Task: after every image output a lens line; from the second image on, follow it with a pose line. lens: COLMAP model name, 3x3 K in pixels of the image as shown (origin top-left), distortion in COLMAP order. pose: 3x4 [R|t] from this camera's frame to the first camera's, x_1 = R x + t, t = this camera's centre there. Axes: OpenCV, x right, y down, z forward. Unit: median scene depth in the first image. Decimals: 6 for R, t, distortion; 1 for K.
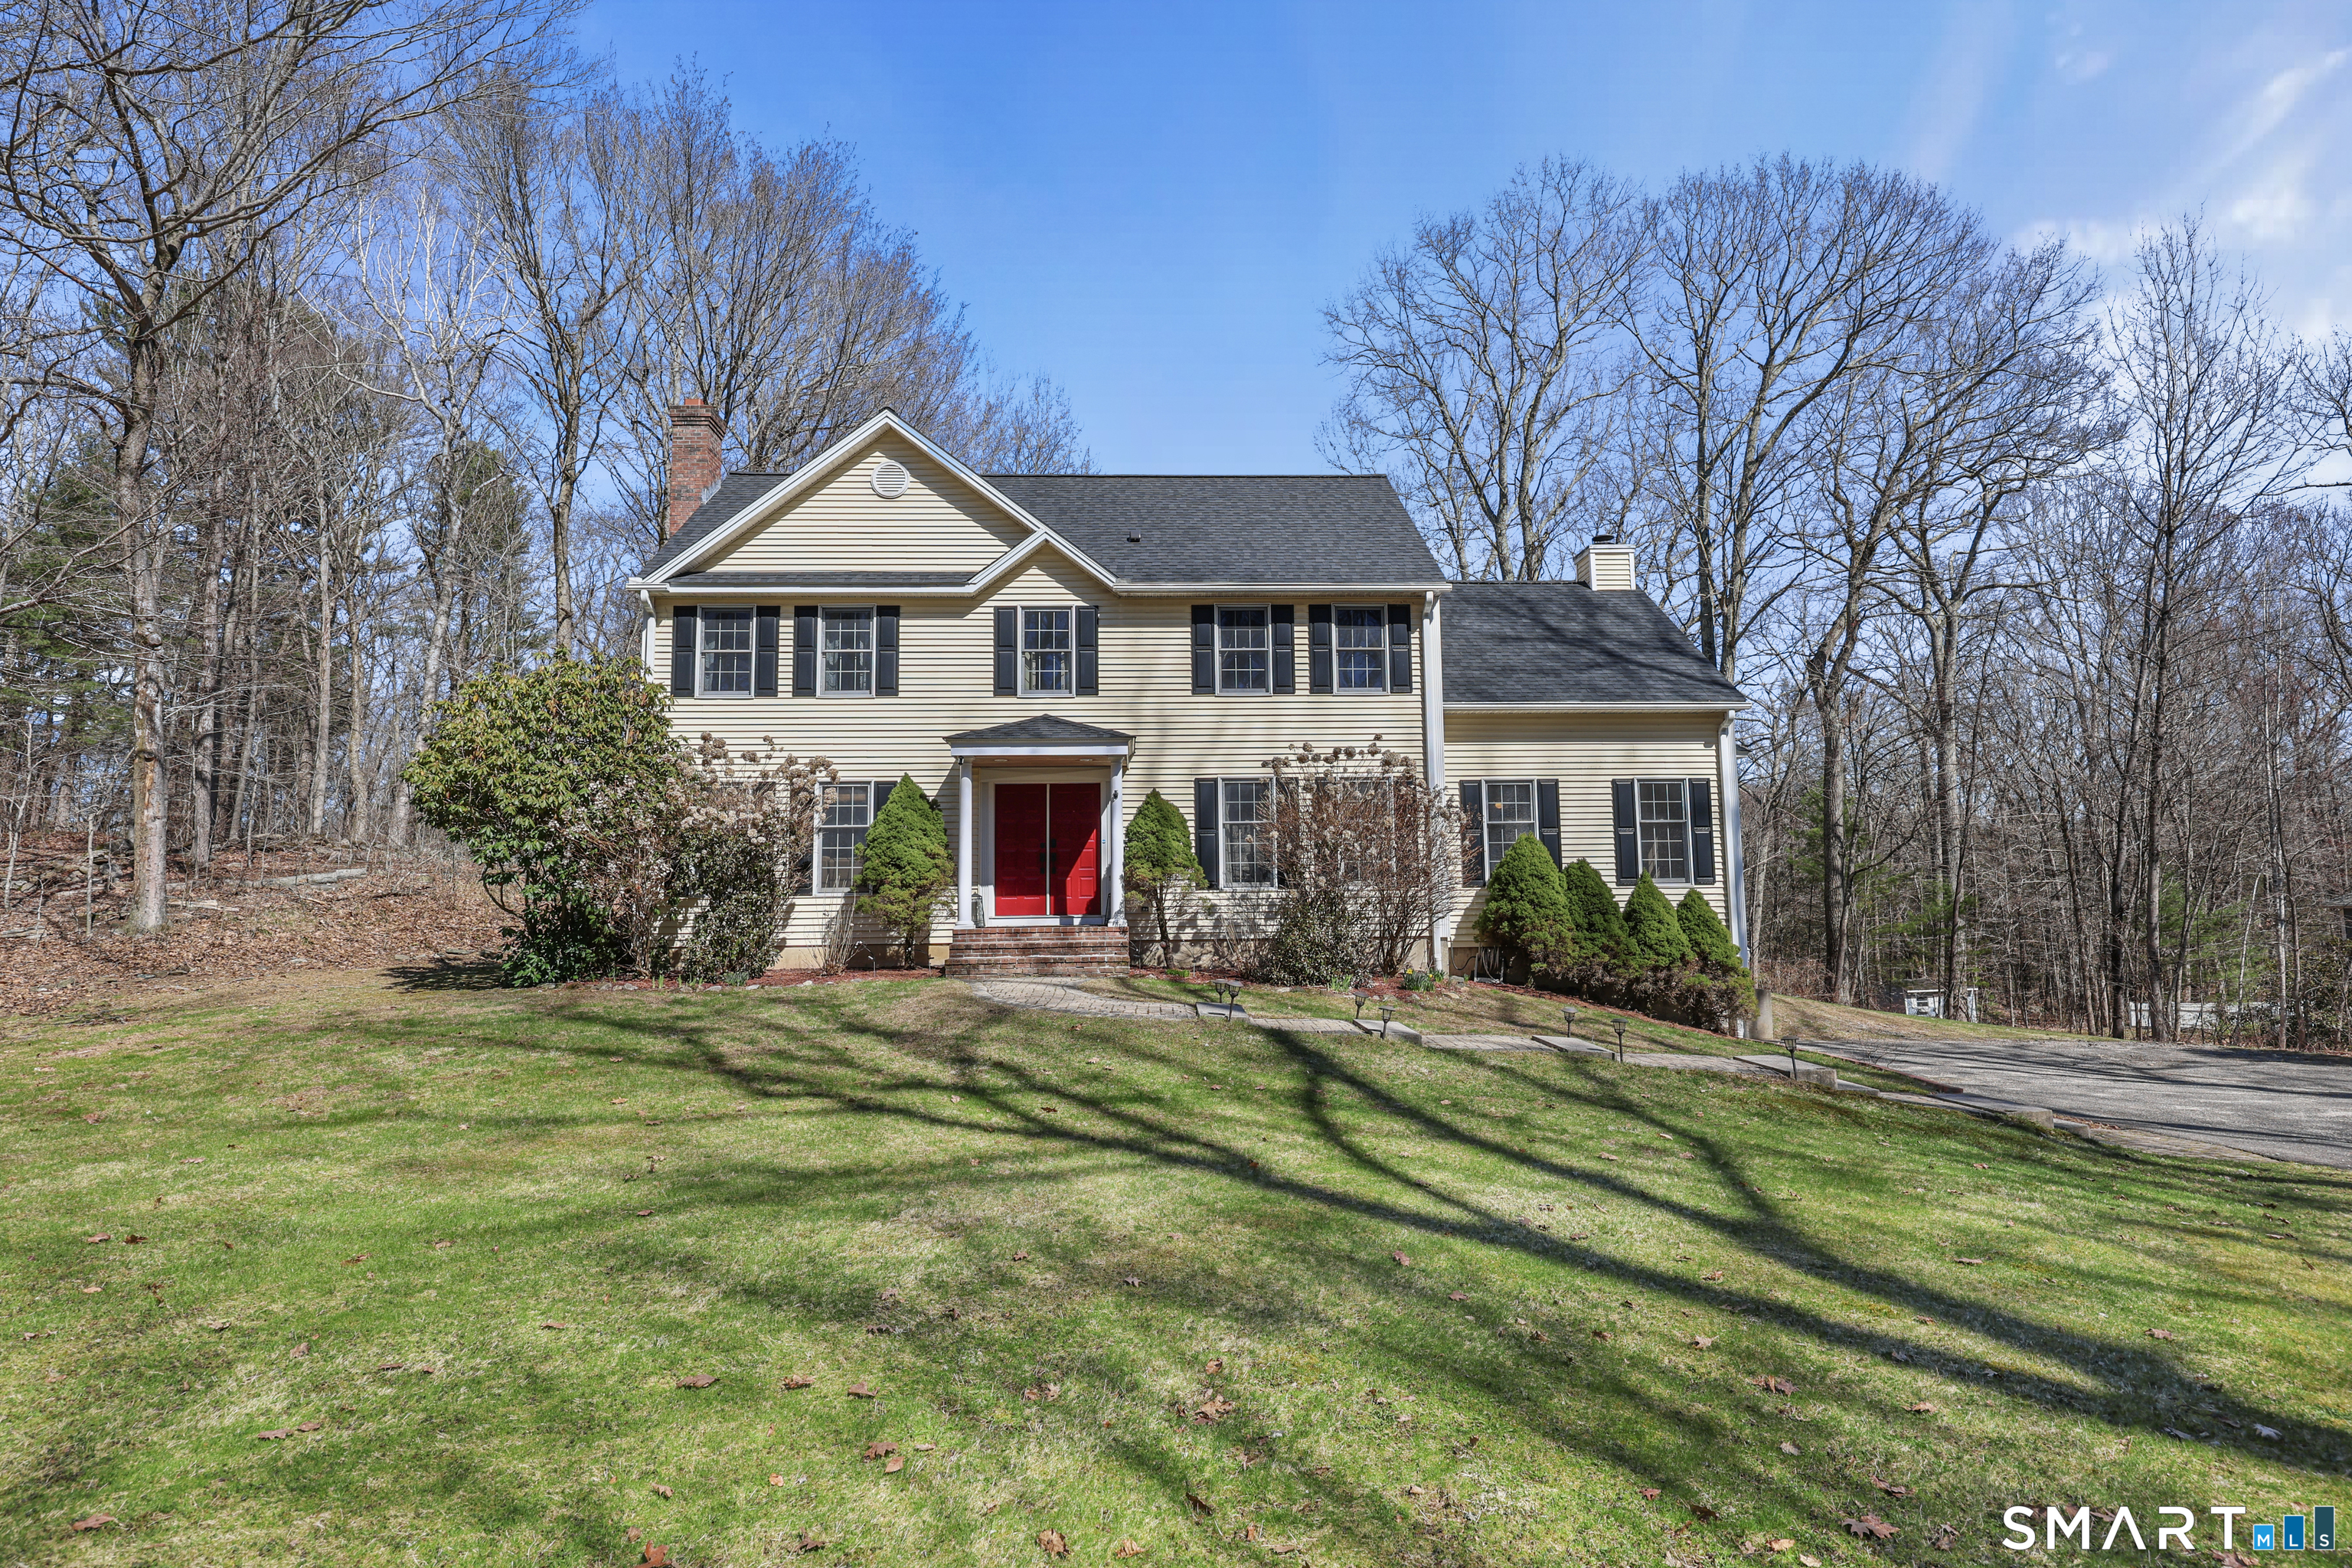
lens RADIAL K [[1234.3, 0, 1176.0], [0, 1234.3, 784.0], [0, 0, 1]] dist [0.003606, 0.000287]
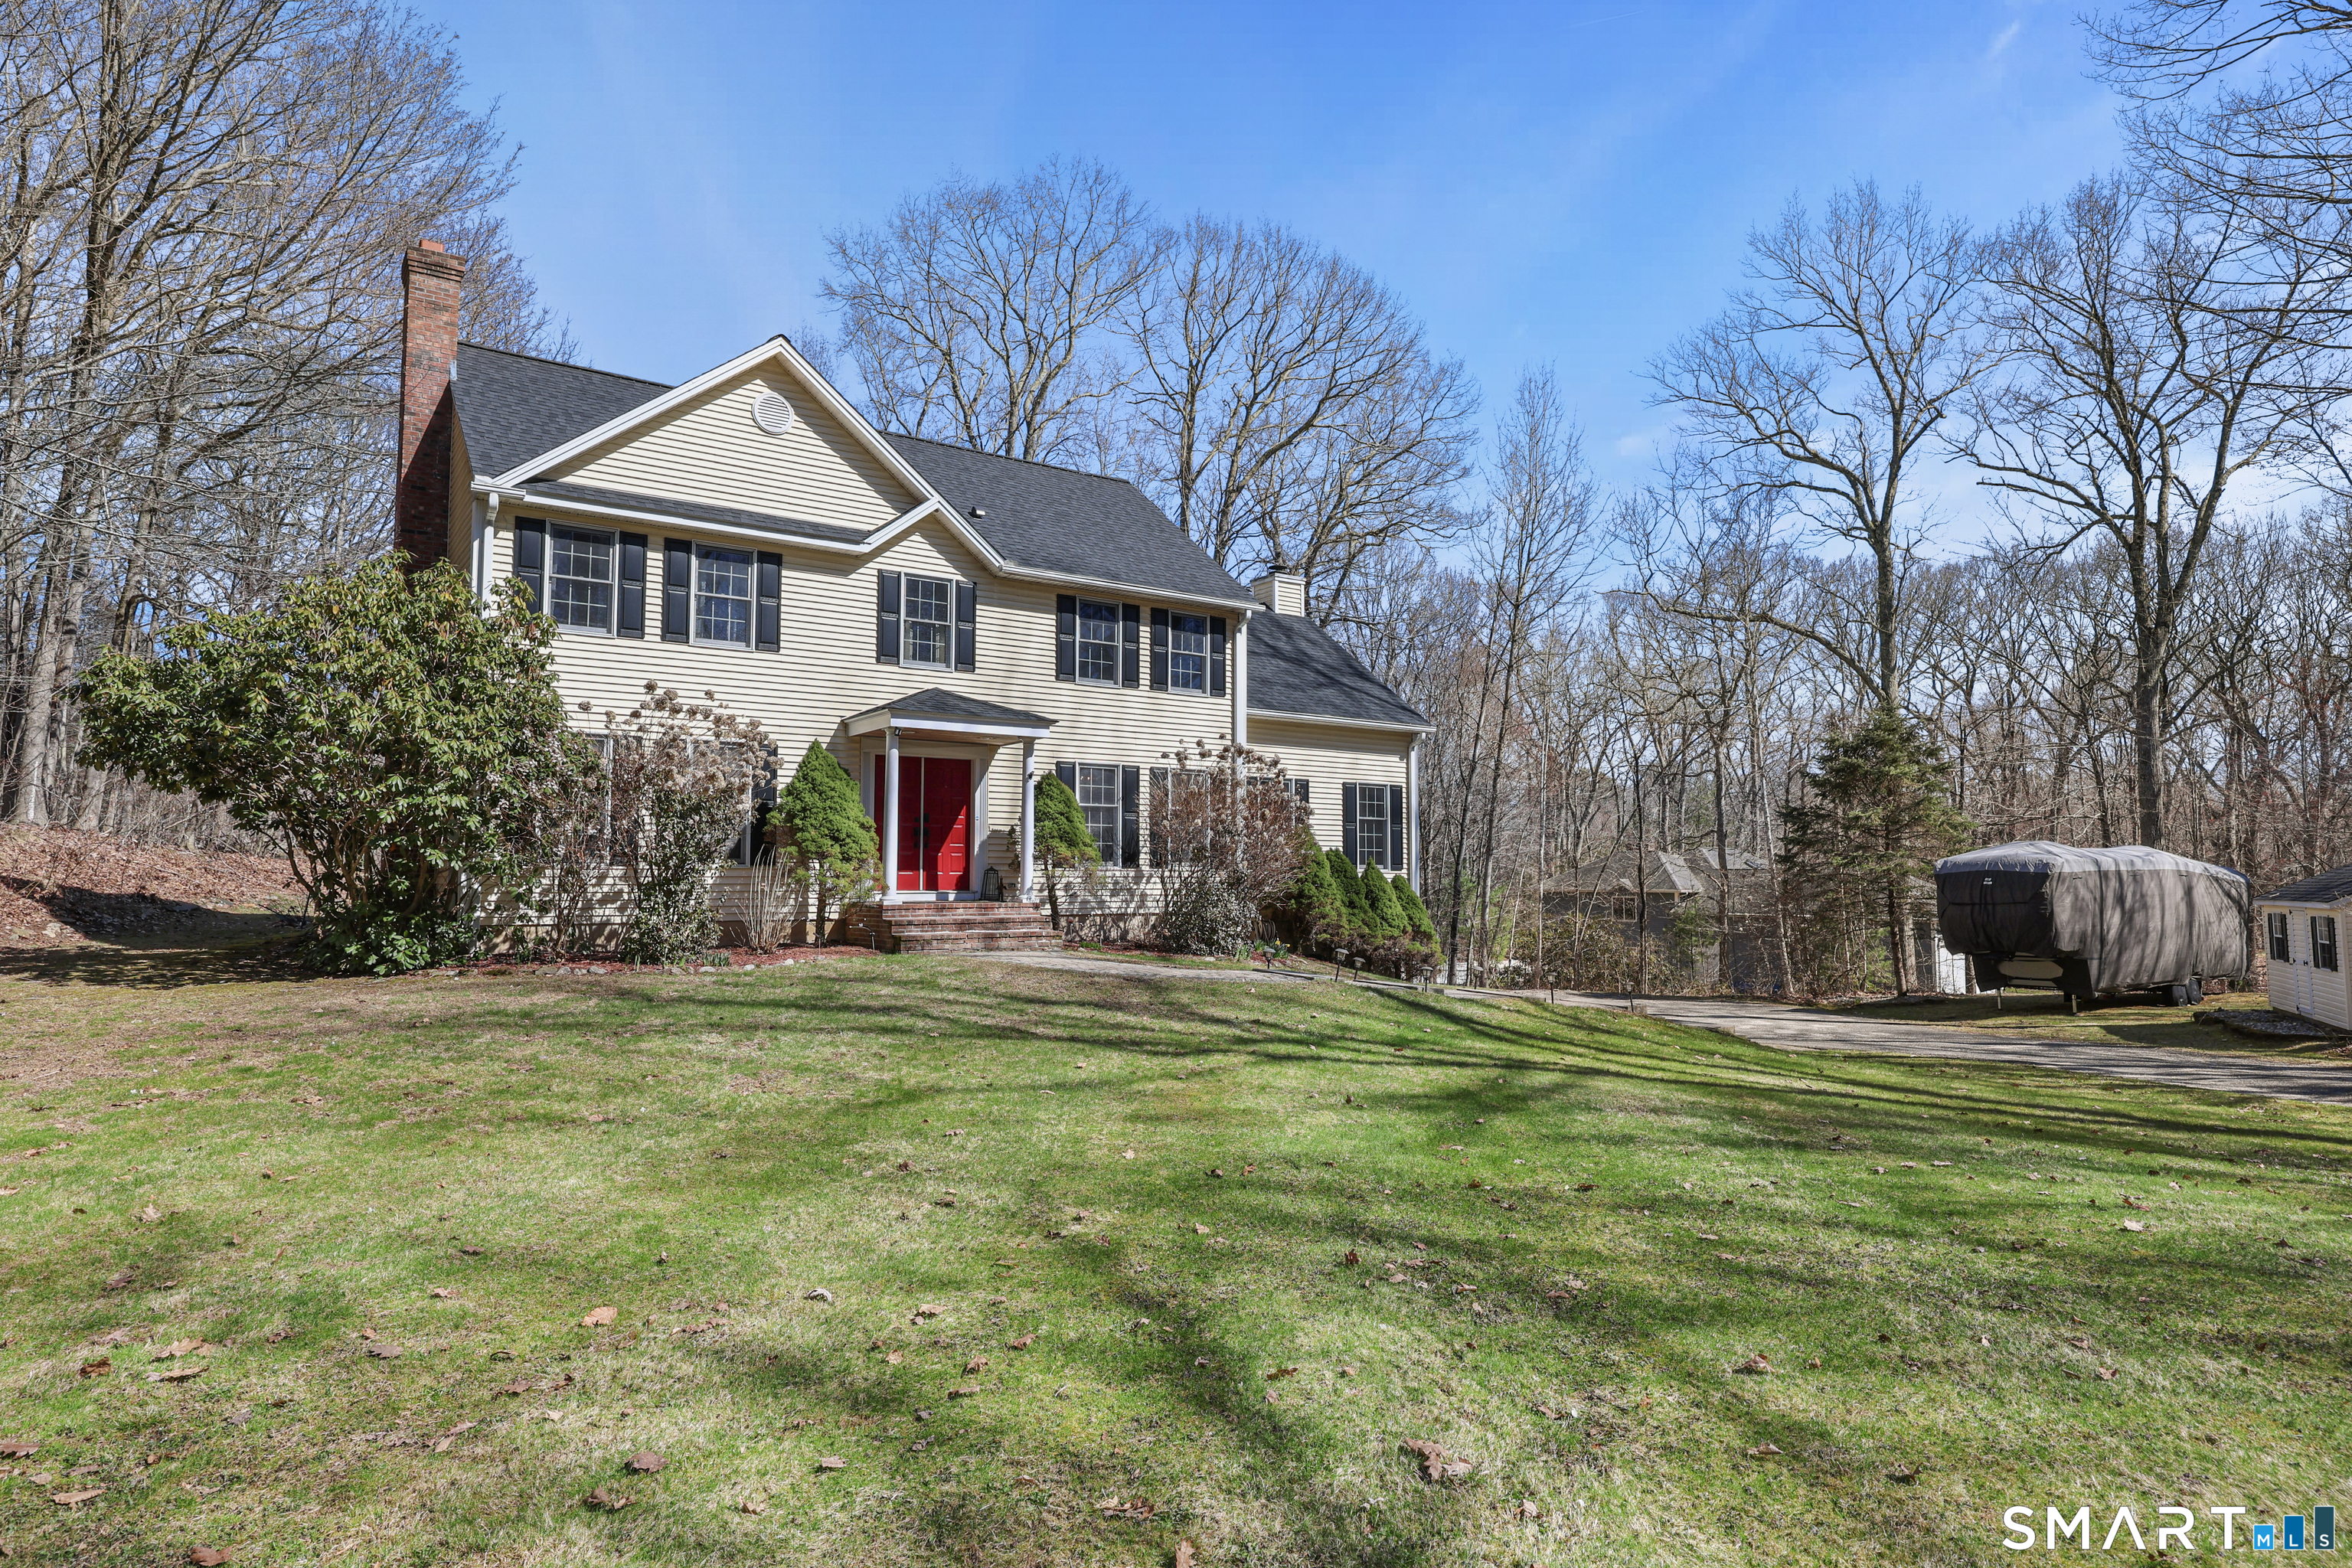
lens RADIAL K [[1370.8, 0, 1176.0], [0, 1370.8, 784.0], [0, 0, 1]] dist [-0.004990, -0.001085]
pose [[0.830909, 0.051639, 0.554007, -0.535634], [-0.064365, 0.997920, 0.003519, 0.004007], [-0.552674, -0.038582, 0.832504, -0.019212]]
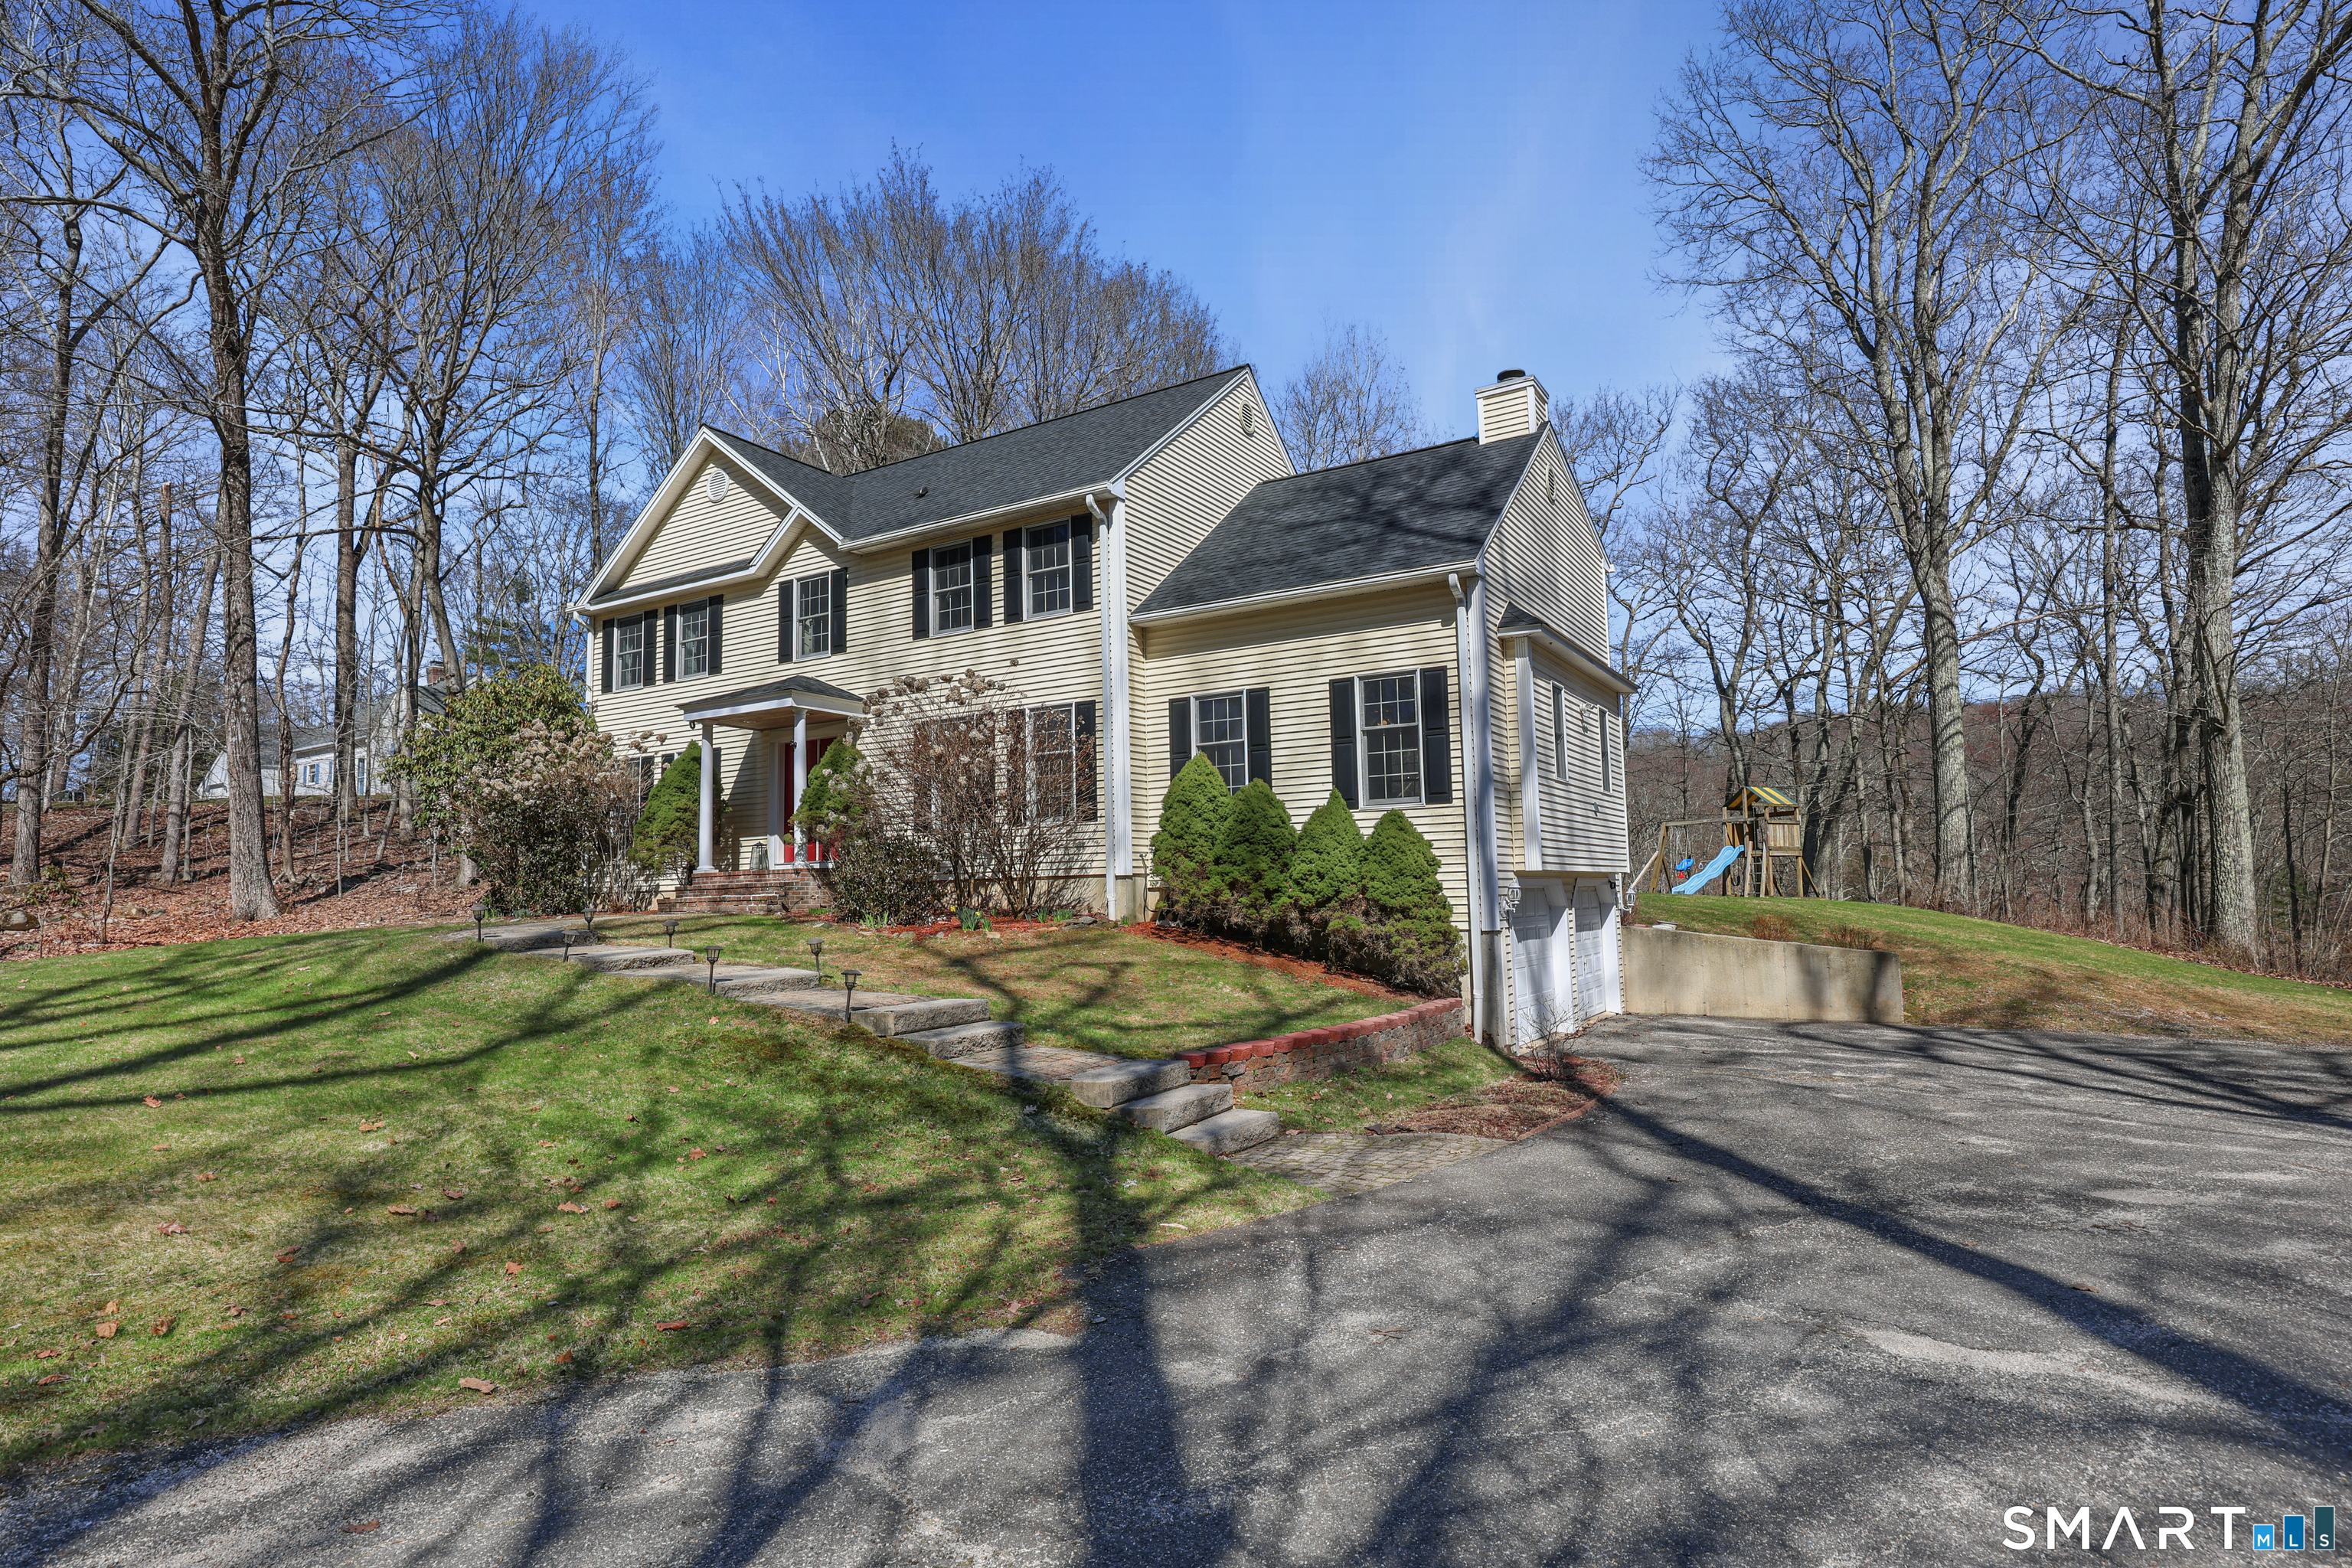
lens RADIAL K [[1234.3, 0, 1176.0], [0, 1234.3, 784.0], [0, 0, 1]] dist [0.003606, 0.000287]
pose [[0.836596, -0.059956, -0.544530, 0.731552], [0.069005, 0.997609, -0.003827, 0.062768], [0.543457, -0.034374, 0.838733, 0.266951]]
